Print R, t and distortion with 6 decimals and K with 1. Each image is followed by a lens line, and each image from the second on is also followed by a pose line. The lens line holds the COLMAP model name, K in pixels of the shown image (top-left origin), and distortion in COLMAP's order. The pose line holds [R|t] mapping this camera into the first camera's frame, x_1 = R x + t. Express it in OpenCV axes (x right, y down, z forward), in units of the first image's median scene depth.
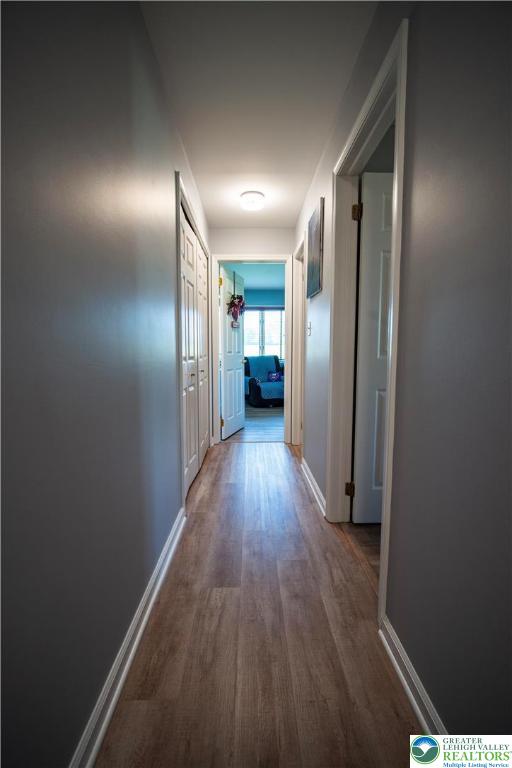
lens RADIAL K [[332.7, 0, 255.9], [0, 332.7, 382.6], [0, 0, 1]] dist [-0.009958, 0.000181]
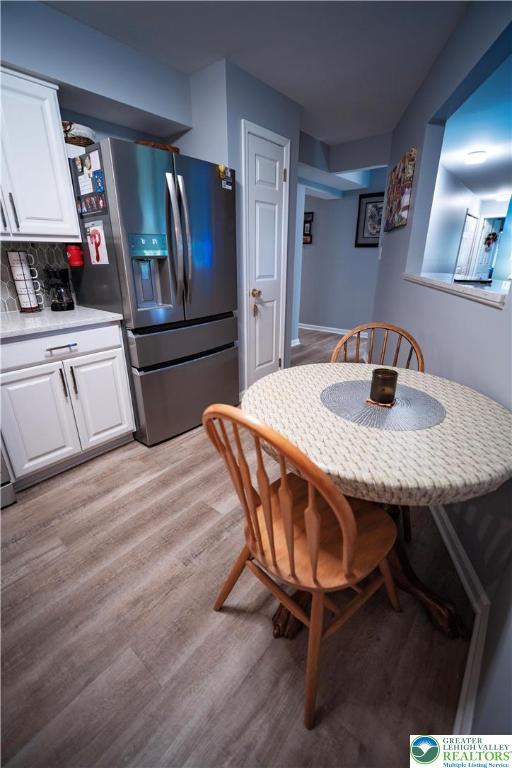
lens RADIAL K [[332.7, 0, 255.8], [0, 332.7, 383.2], [0, 0, 1]] dist [-0.009958, 0.000181]
pose [[0.770449, 0.220157, -0.598280, 0.228852], [-0.044115, 0.954638, 0.294481, 0.063427], [0.635973, -0.200490, 0.745213, -1.508497]]
